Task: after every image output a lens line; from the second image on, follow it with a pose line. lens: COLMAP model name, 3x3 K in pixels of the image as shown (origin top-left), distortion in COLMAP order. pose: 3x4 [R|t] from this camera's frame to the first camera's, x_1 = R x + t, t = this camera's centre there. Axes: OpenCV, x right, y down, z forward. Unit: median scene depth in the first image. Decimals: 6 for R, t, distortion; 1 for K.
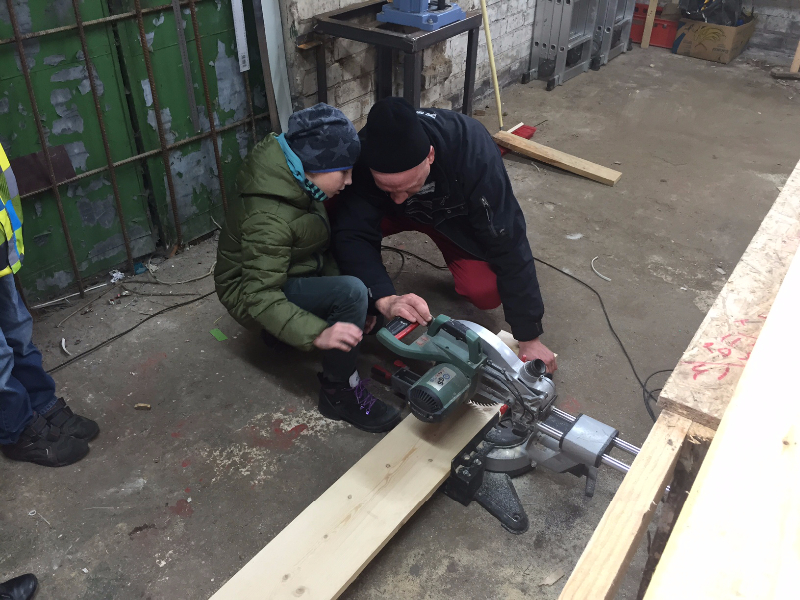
lens RADIAL K [[687.2, 0, 400.0], [0, 687.2, 300.0], [0, 0, 1]] dist [0.119072, -0.173159]
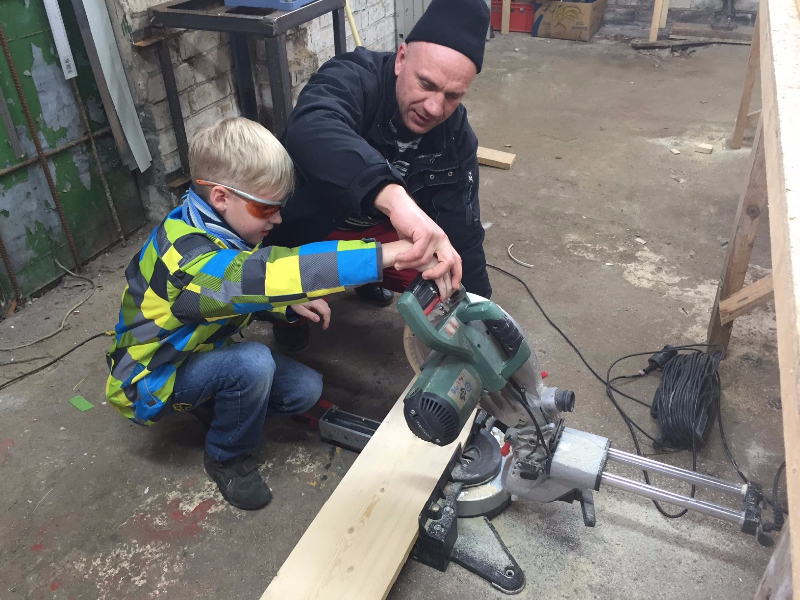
lens RADIAL K [[687.2, 0, 400.0], [0, 687.2, 300.0], [0, 0, 1]] dist [0.119072, -0.173159]
pose [[0.975326, -0.149321, 0.162612, -0.017377], [0.153882, 0.987964, -0.015755, 0.002248], [-0.158302, 0.040389, 0.986564, 0.127343]]
